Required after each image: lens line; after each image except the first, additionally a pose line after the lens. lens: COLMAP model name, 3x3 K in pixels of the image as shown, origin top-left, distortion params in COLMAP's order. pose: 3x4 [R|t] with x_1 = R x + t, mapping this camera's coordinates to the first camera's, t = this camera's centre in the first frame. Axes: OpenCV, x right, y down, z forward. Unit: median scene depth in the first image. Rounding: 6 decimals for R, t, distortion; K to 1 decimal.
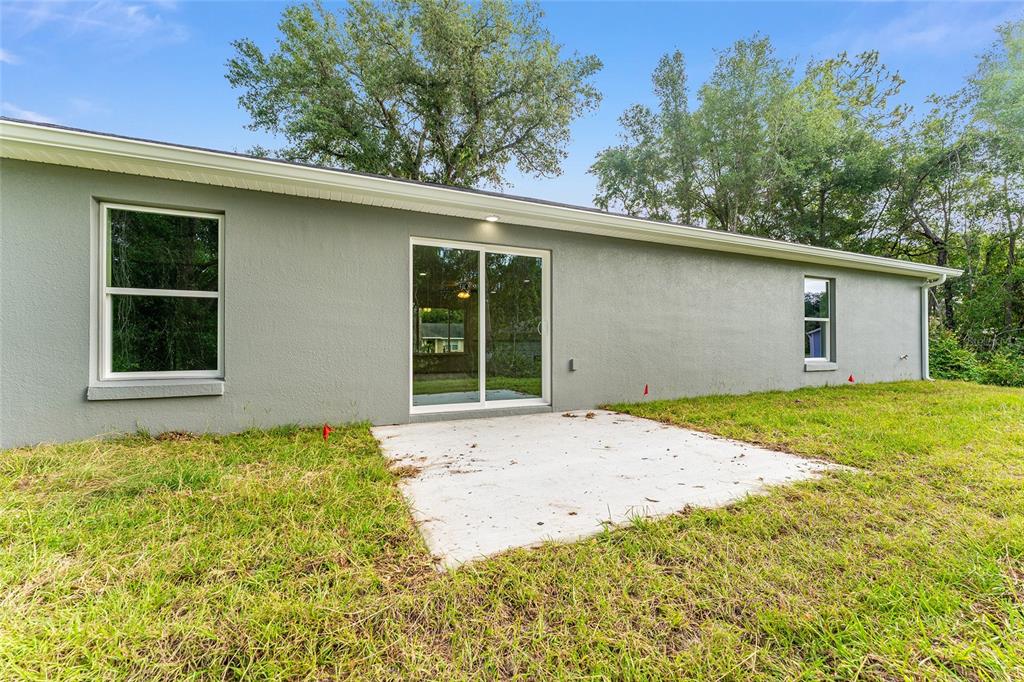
lens RADIAL K [[410.7, 0, 507.3], [0, 410.7, 343.7], [0, 0, 1]] dist [0.001192, -0.000372]
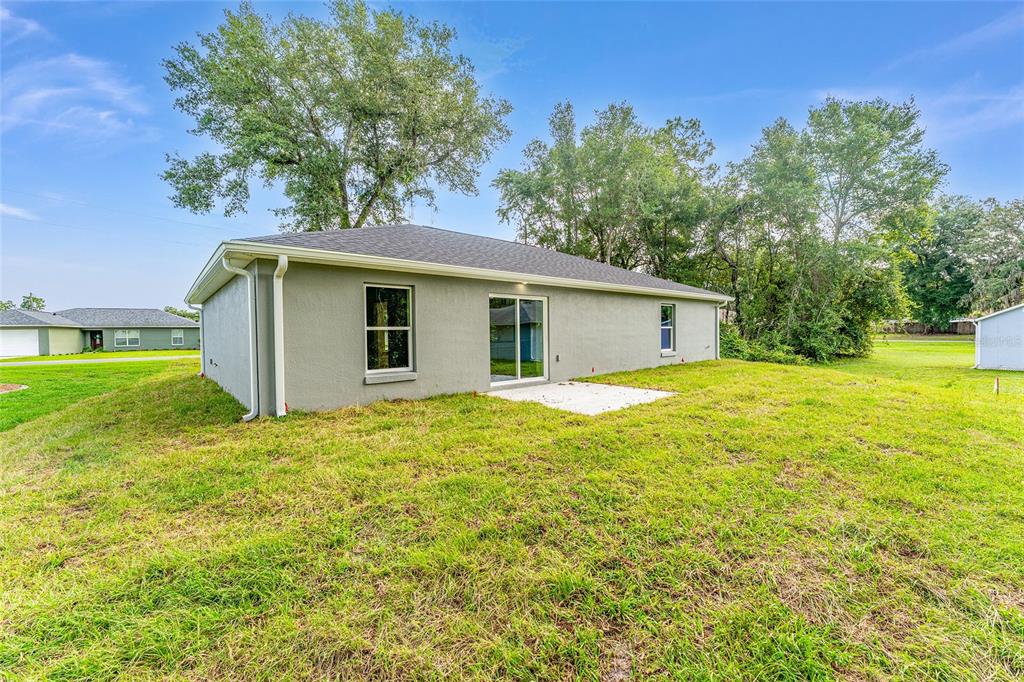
lens RADIAL K [[410.7, 0, 507.1], [0, 410.7, 347.0], [0, 0, 1]] dist [0.001192, -0.000372]
pose [[0.957177, -0.022541, 0.288624, -0.415525], [0.011896, 0.999185, 0.038582, -0.050233], [-0.289258, -0.033496, 0.956665, -0.495579]]
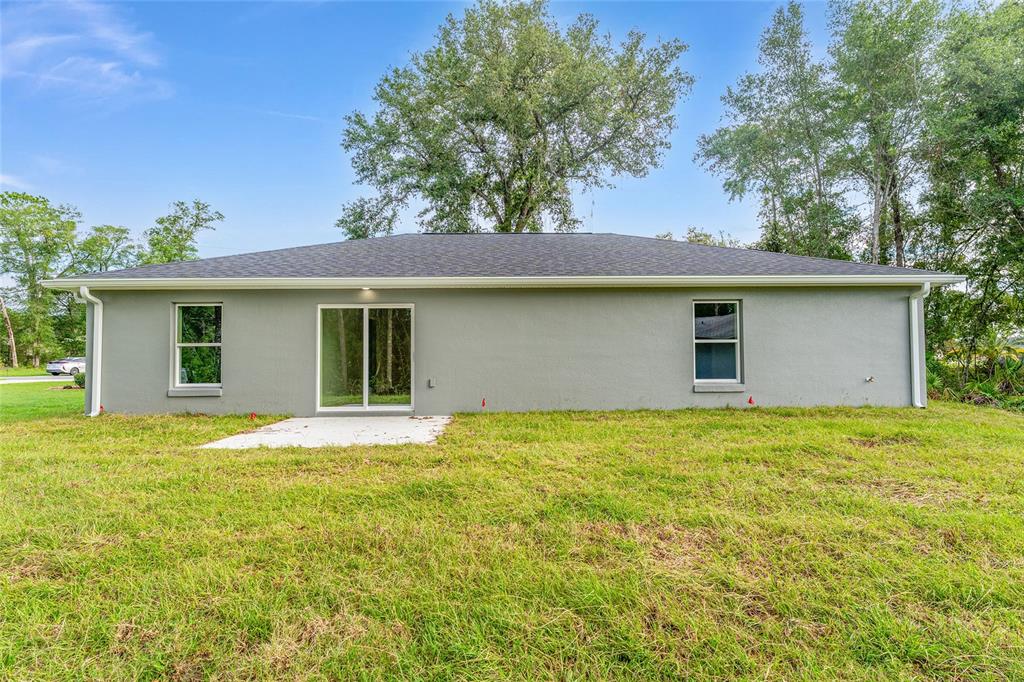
lens RADIAL K [[480.9, 0, 507.7], [0, 480.9, 347.2], [0, 0, 1]] dist [-0.001835, -0.000143]
pose [[0.922403, -0.014426, -0.385959, 0.718532], [0.008552, 0.999820, -0.016932, -0.028226], [0.386134, 0.012317, 0.922361, -0.290007]]
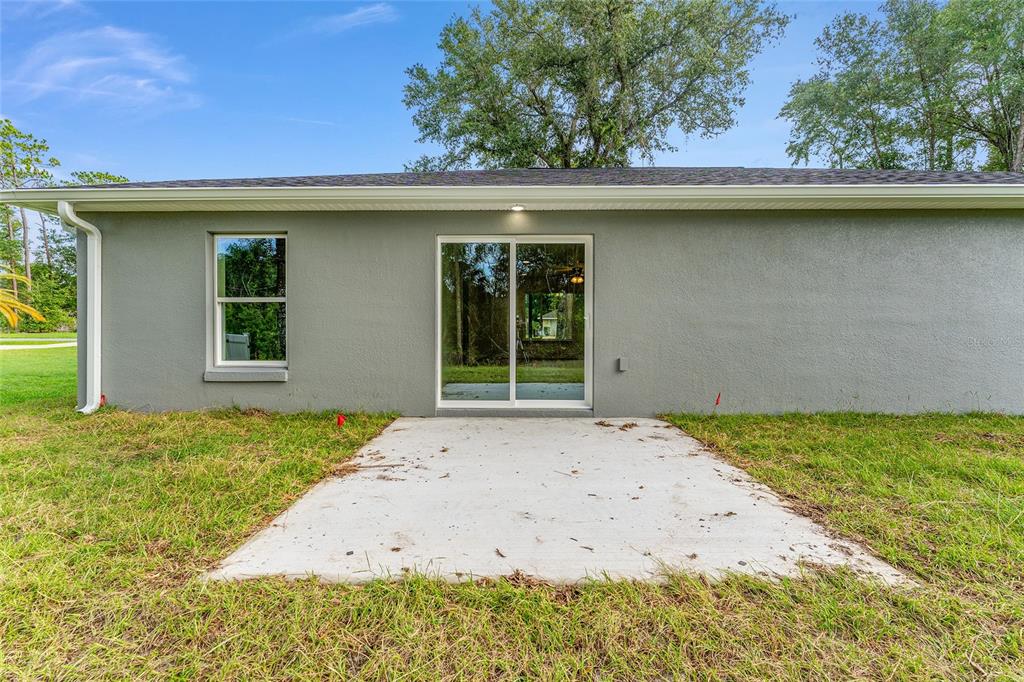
lens RADIAL K [[410.7, 0, 509.0], [0, 410.7, 332.6], [0, 0, 1]] dist [0.001192, -0.000372]
pose [[0.908836, 0.010700, -0.417017, 0.212018], [-0.000009, 0.999671, 0.025631, -0.026384], [0.417155, -0.023291, 0.908537, 0.078366]]
